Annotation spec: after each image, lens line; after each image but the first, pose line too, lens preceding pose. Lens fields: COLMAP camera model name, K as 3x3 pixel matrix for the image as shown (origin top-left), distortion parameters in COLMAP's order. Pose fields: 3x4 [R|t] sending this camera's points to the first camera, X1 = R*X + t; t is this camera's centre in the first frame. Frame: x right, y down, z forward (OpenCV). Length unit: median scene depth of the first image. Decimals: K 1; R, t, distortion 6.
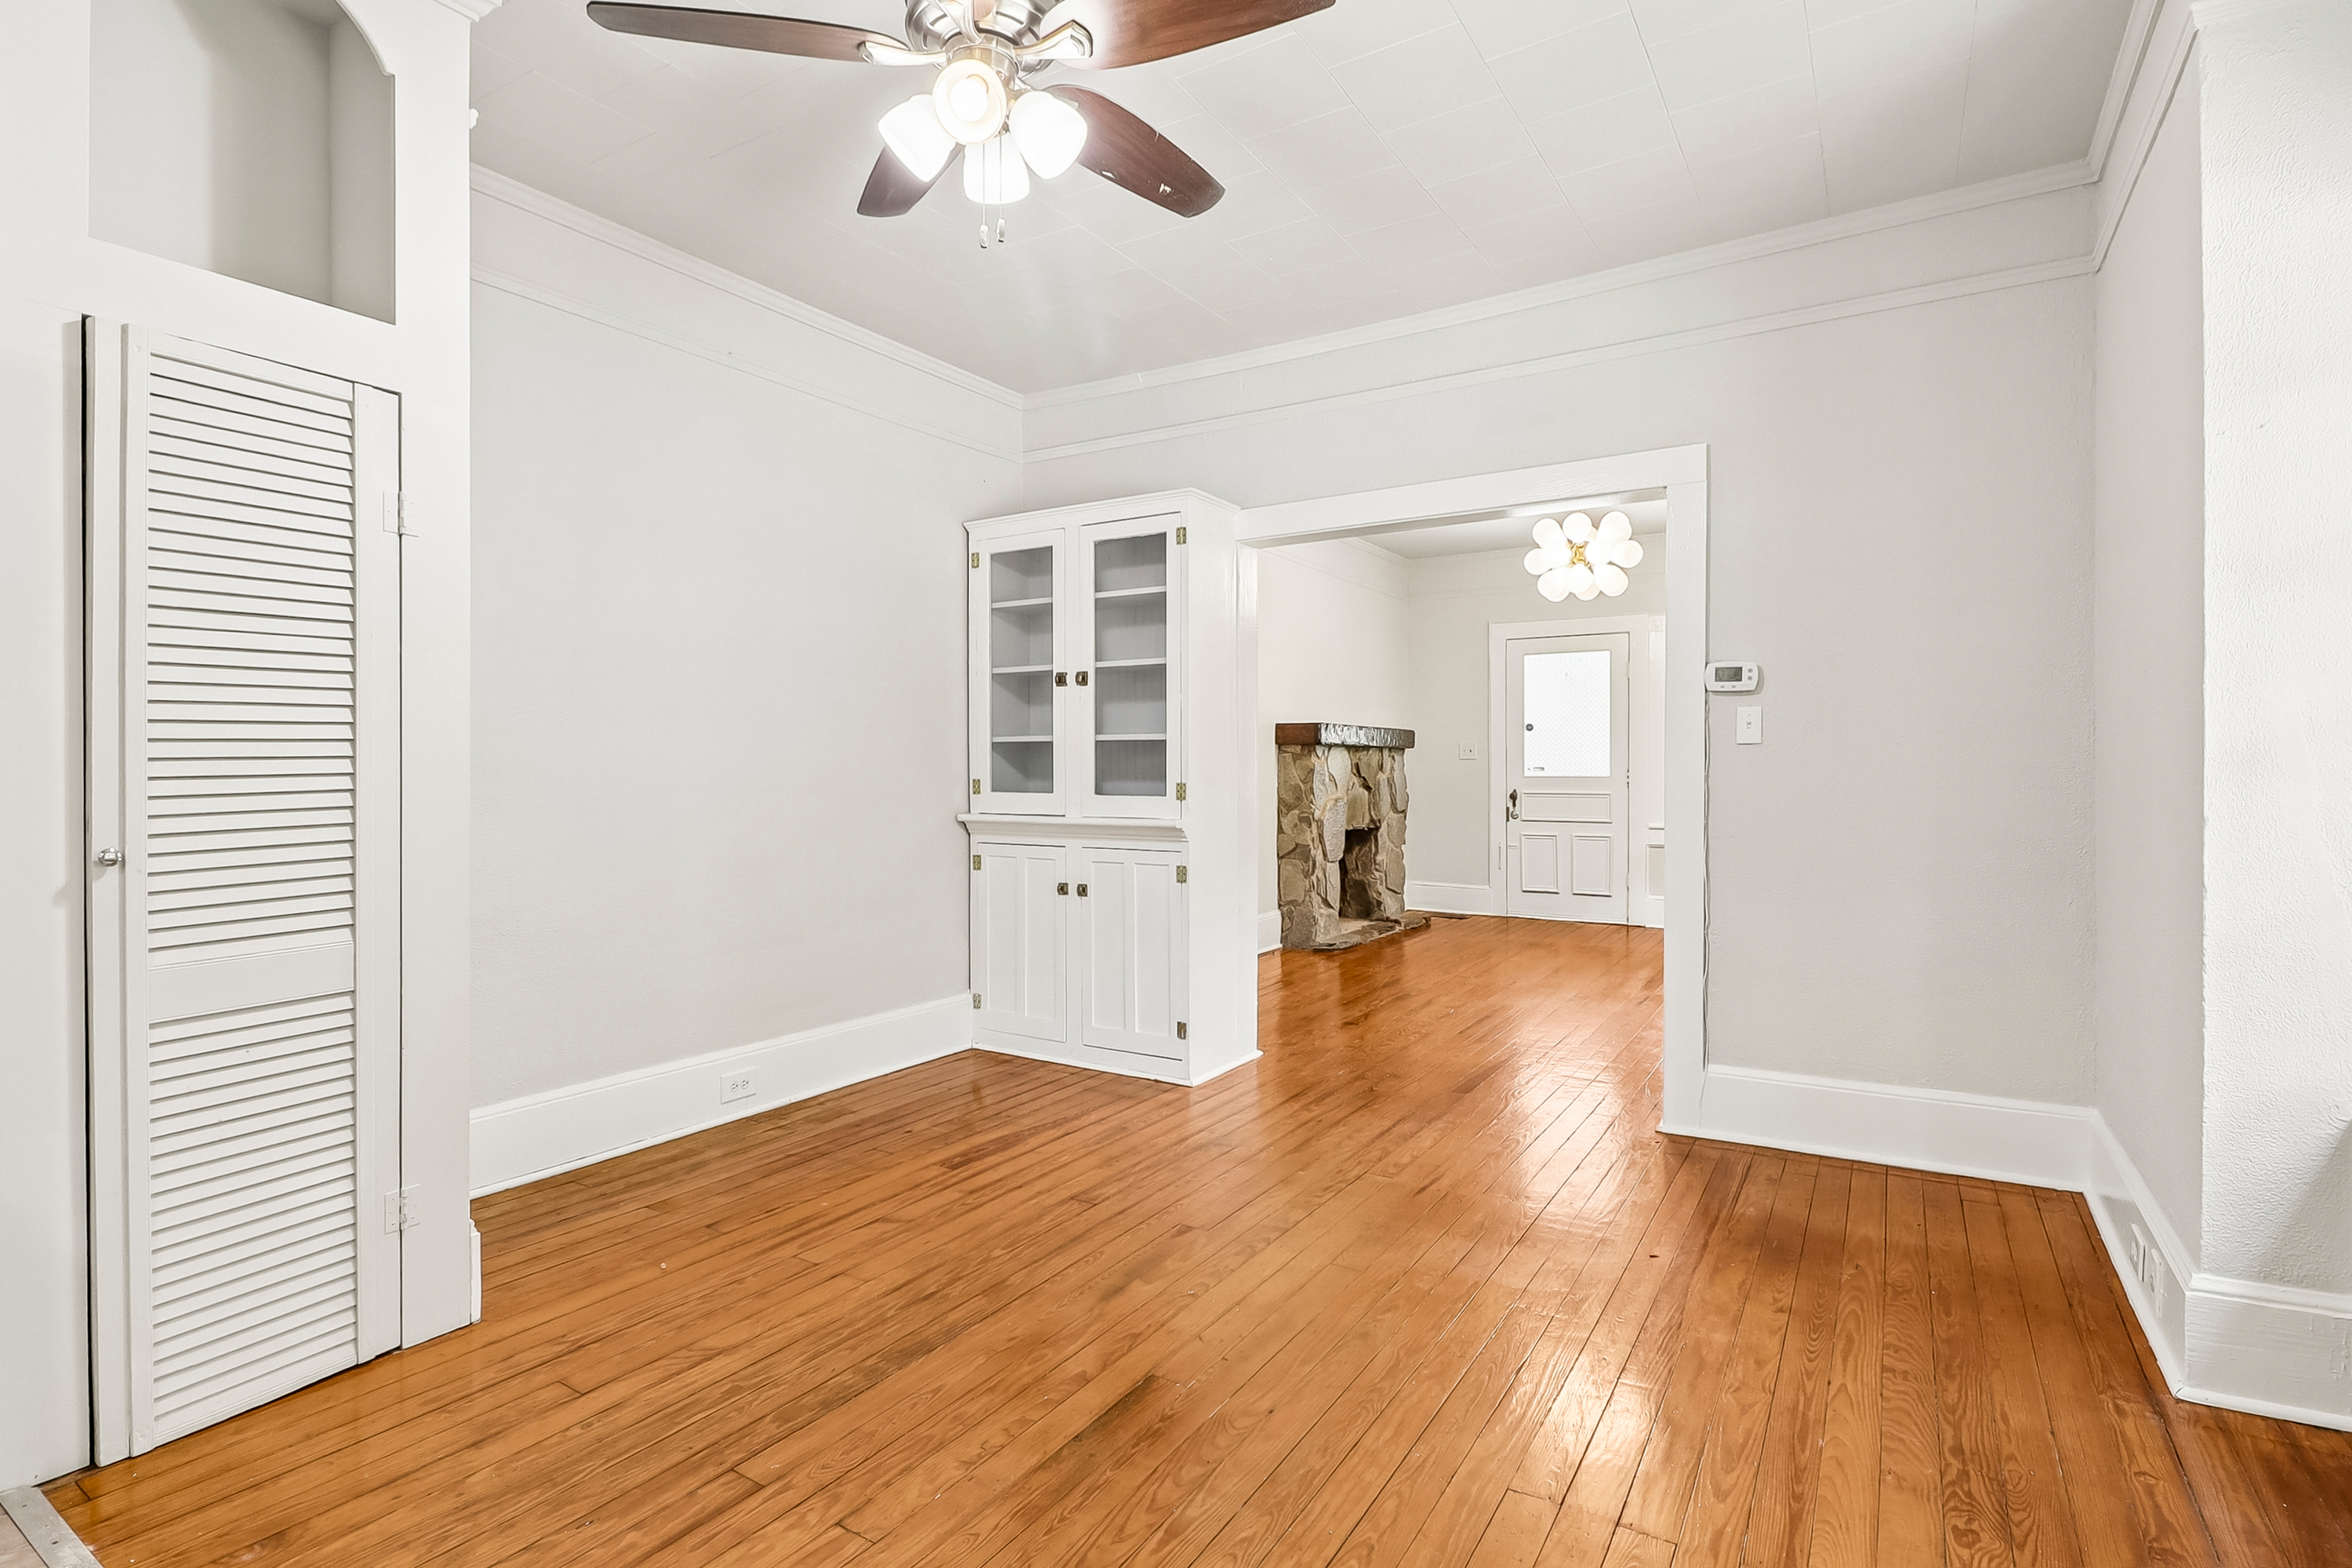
lens RADIAL K [[1150.8, 0, 1176.0], [0, 1150.8, 784.0], [0, 0, 1]] dist [0.000019, -0.000031]
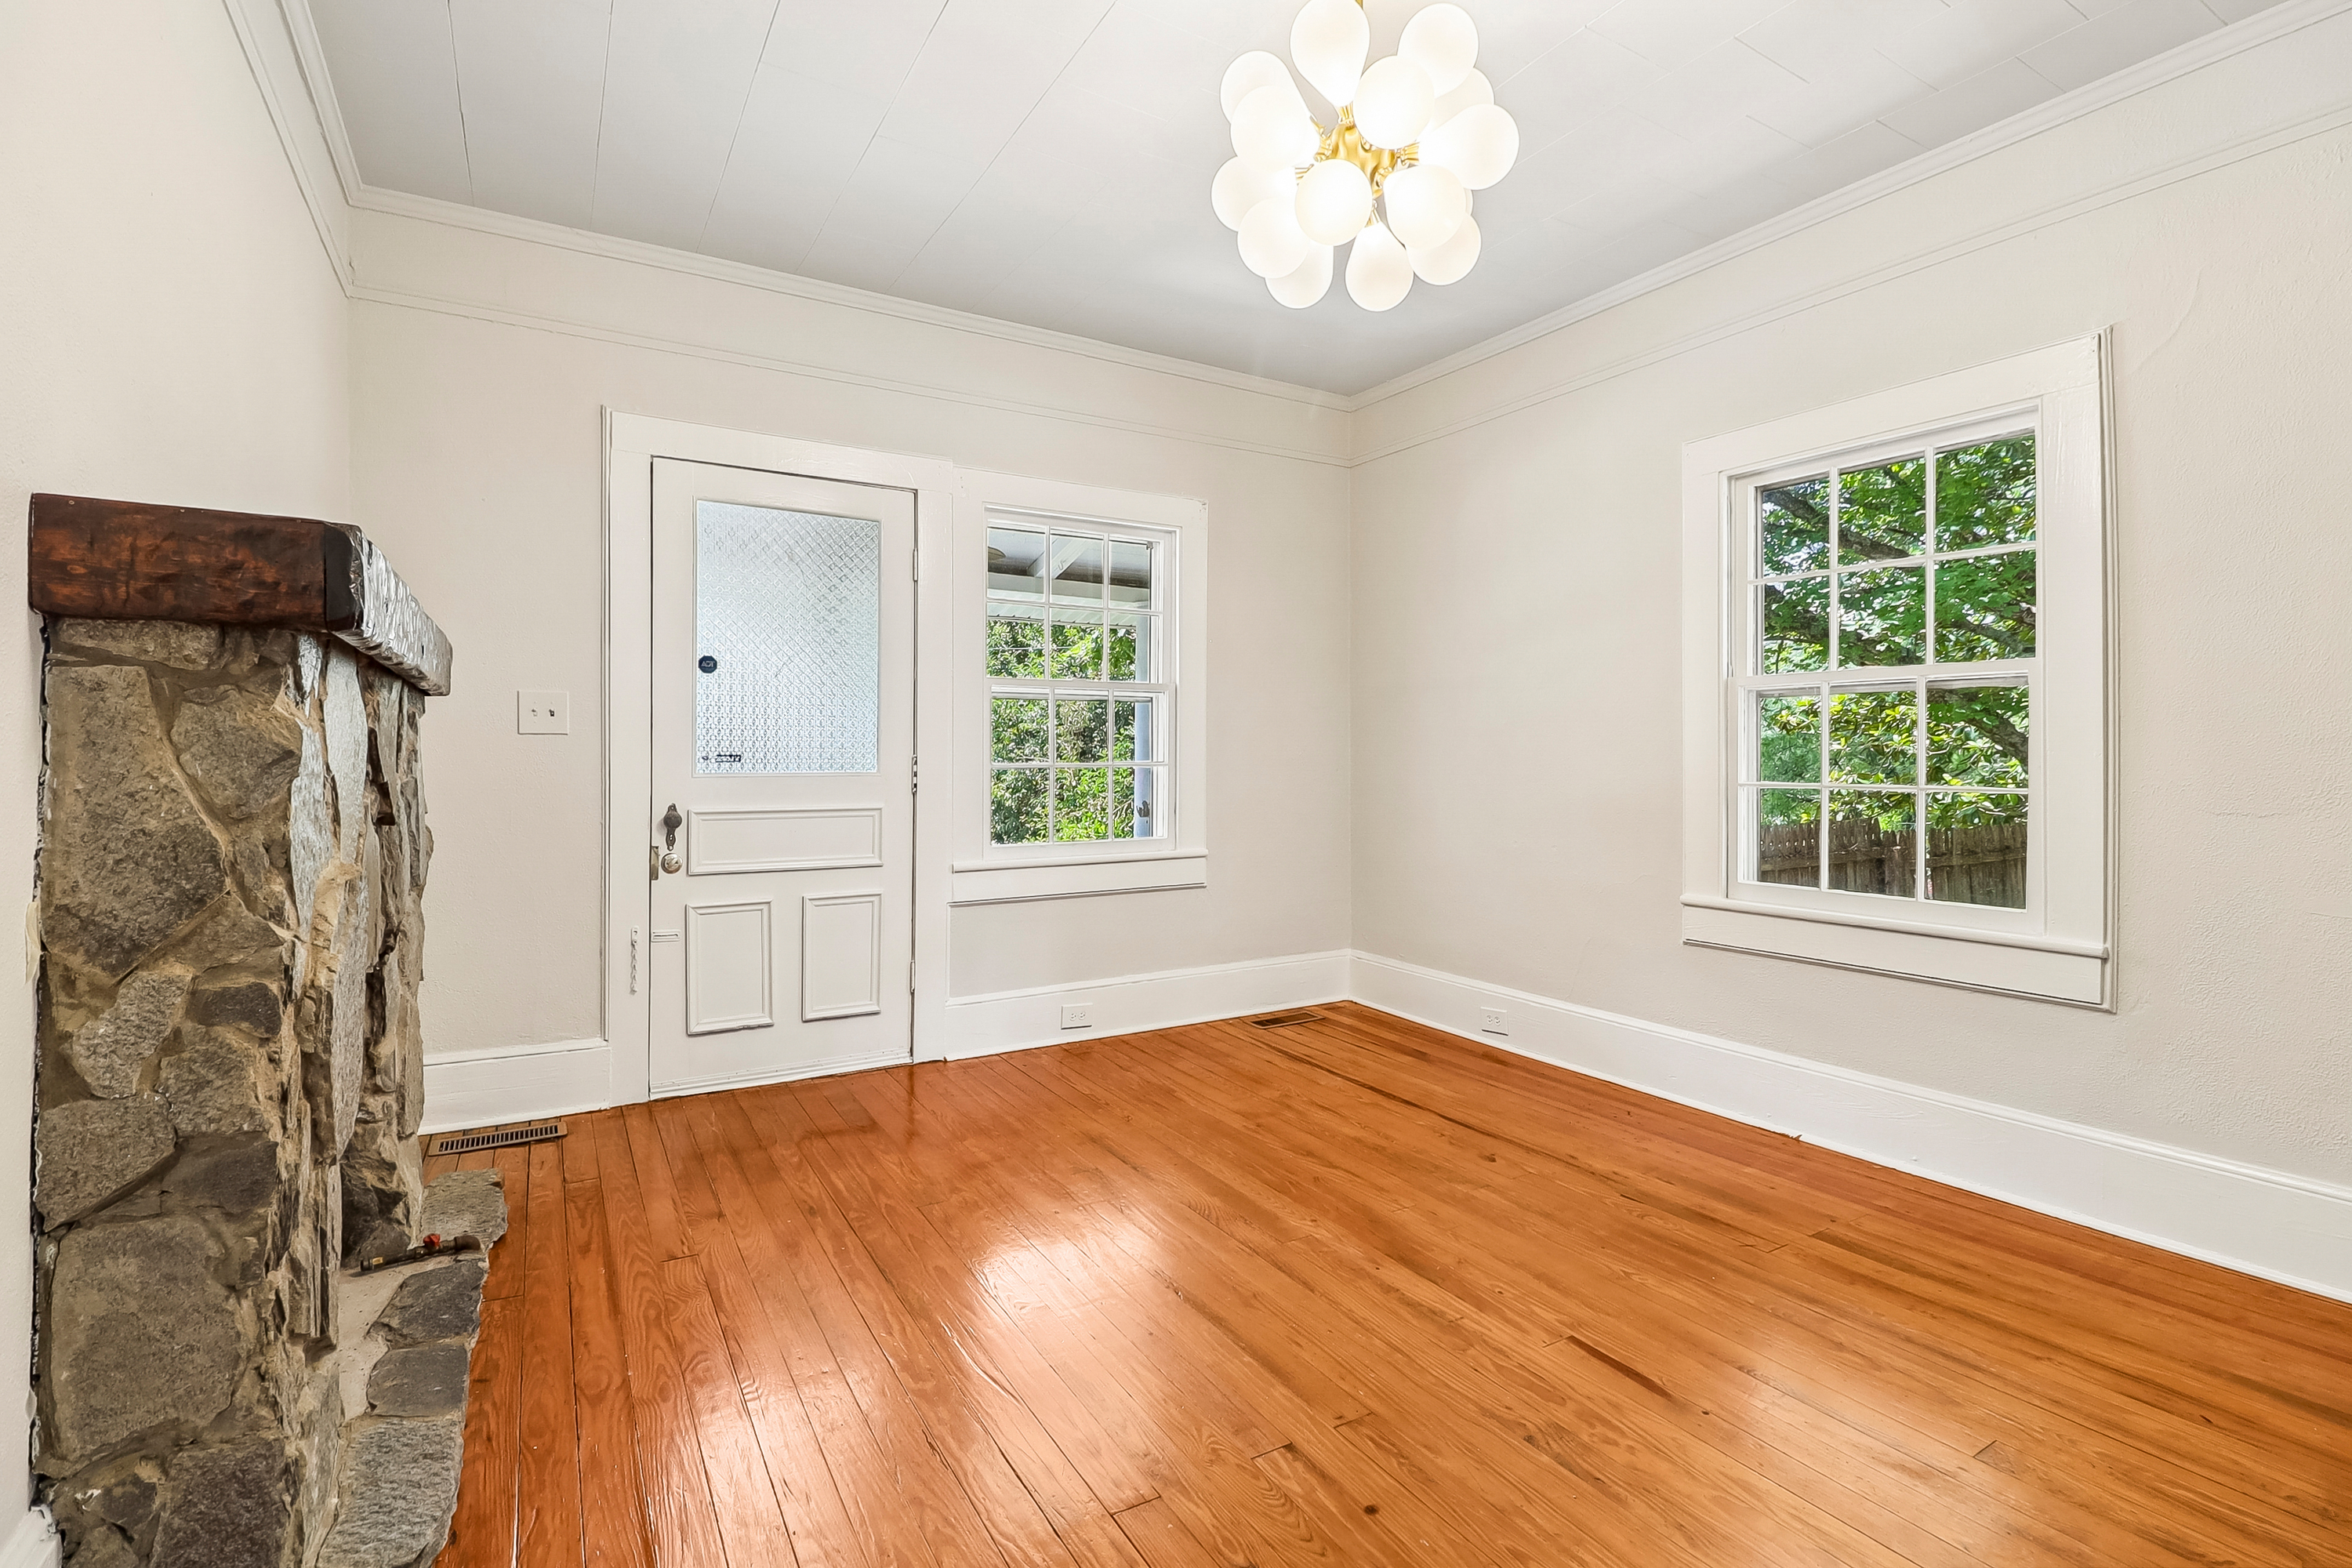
lens RADIAL K [[1091.5, 0, 1175.7], [0, 1091.5, 761.1], [0, 0, 1]] dist [0.002435, -0.013841]
pose [[0.459733, 0.005136, 0.888042, 0.019994], [0.006088, 0.999942, -0.008934, -0.008268], [-0.888036, 0.009513, 0.459675, 0.755994]]
